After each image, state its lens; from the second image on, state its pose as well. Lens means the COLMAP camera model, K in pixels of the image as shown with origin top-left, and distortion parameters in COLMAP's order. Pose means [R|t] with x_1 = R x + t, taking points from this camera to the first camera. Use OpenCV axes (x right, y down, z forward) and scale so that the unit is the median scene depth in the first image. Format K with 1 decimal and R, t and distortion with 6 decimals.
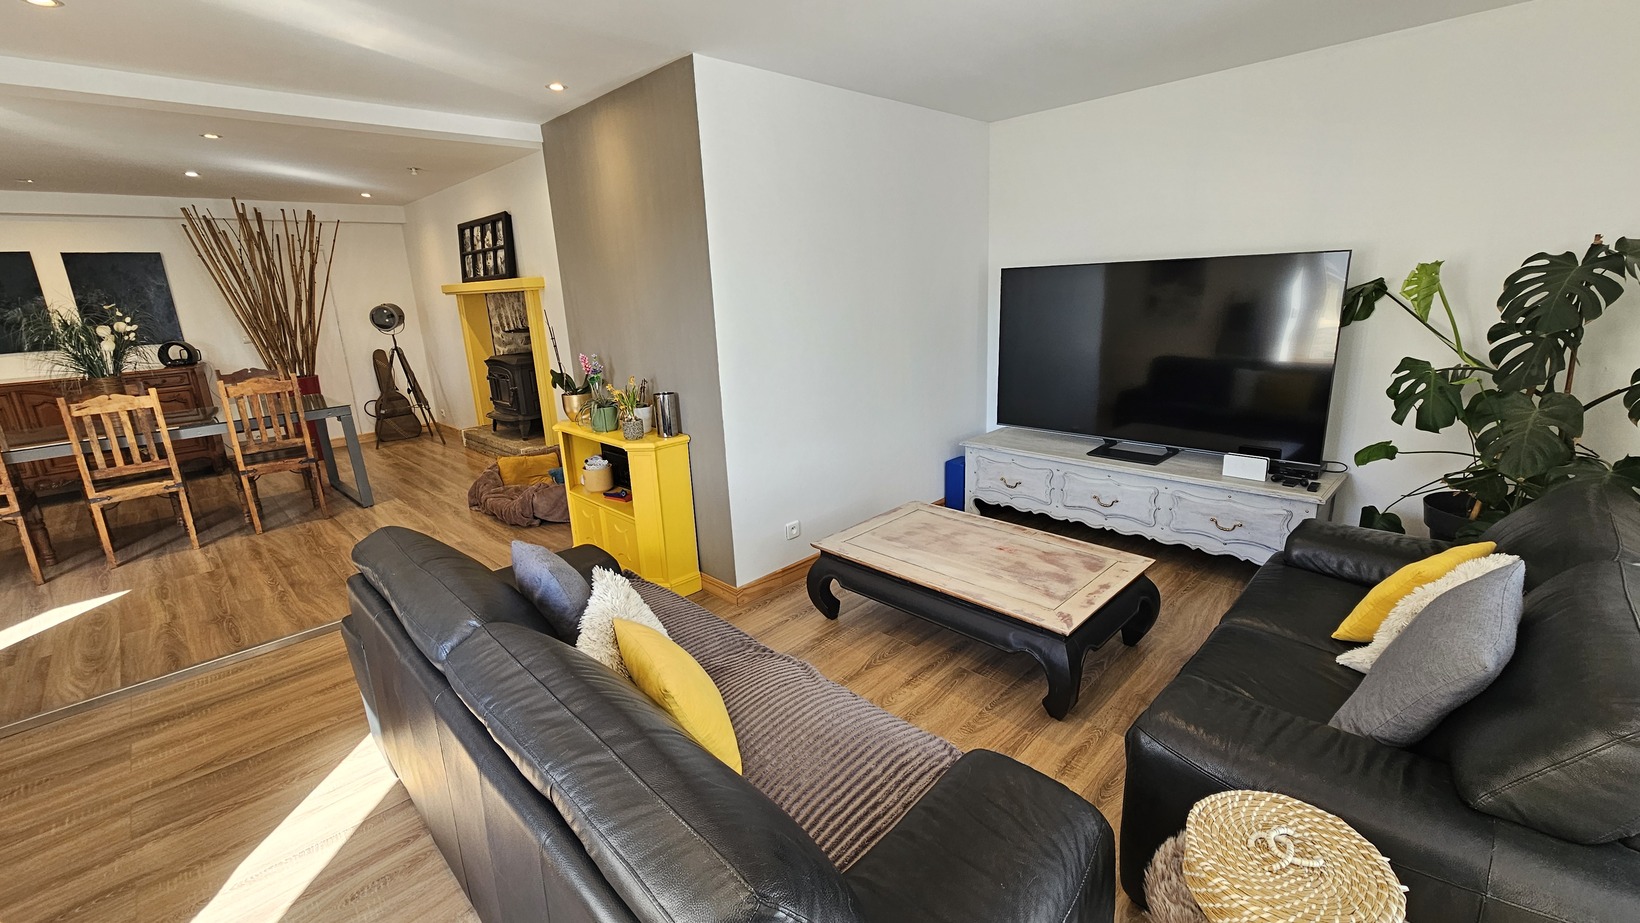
lens RADIAL K [[629.4, 0, 826.5], [0, 629.4, 453.1], [0, 0, 1]] dist [0.001840, -0.000048]
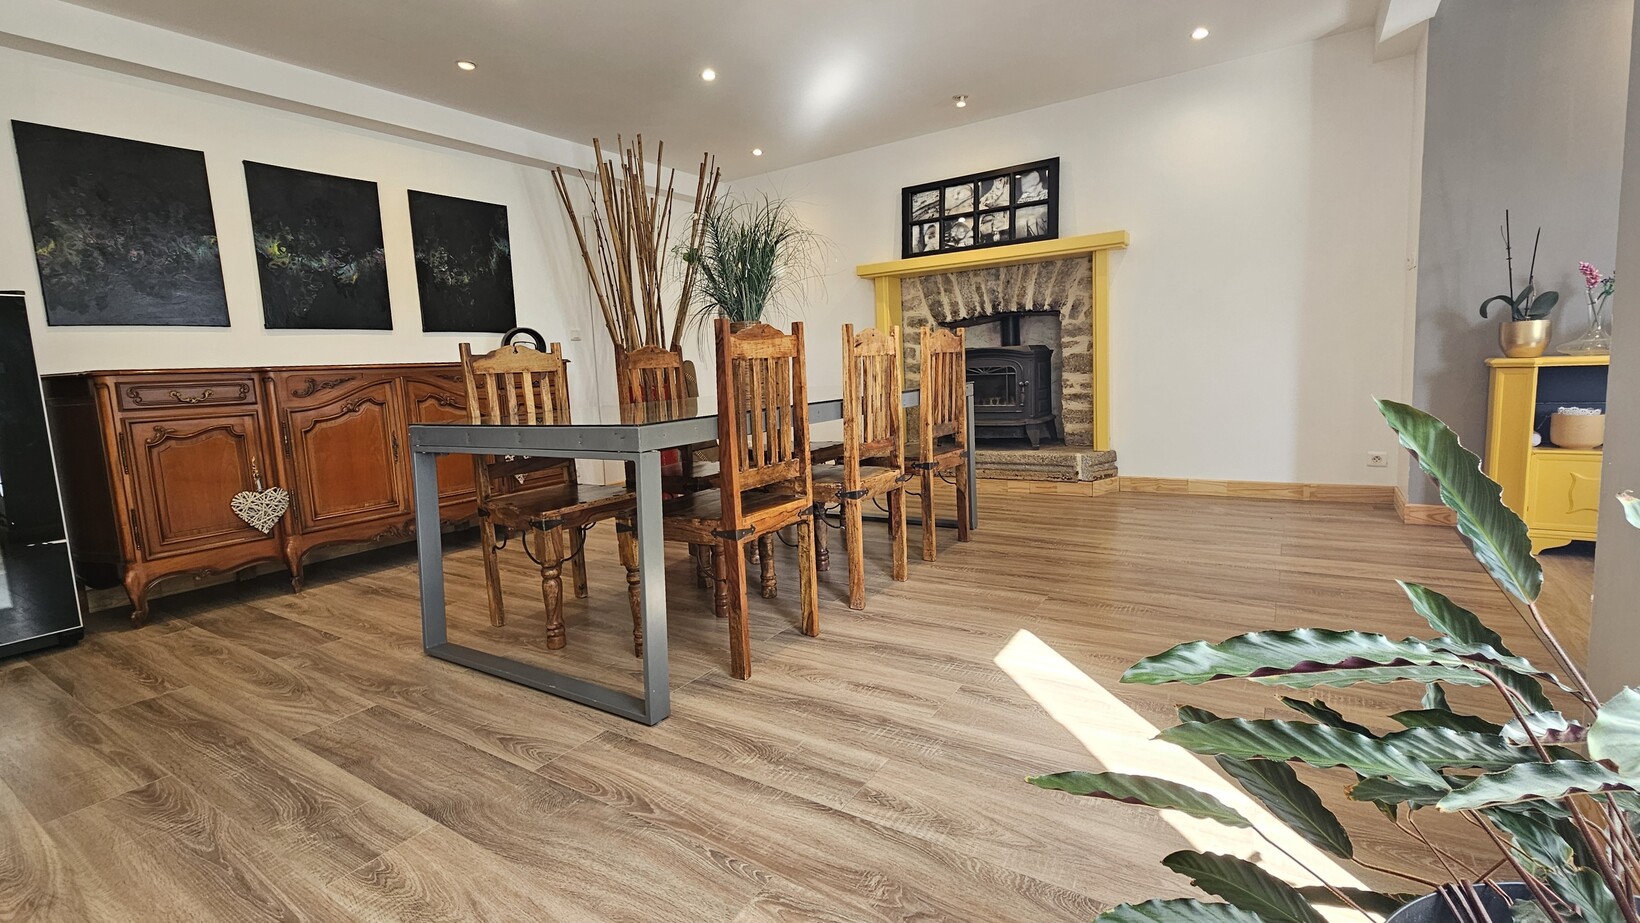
lens RADIAL K [[673.0, 0, 817.0], [0, 673.0, 457.1], [0, 0, 1]] dist [-0.002897, -0.000108]
pose [[0.983569, -0.024253, 0.178894, -0.937676], [0.047556, 0.990743, -0.127146, 0.086402], [-0.174155, 0.133564, 0.975618, 0.256001]]
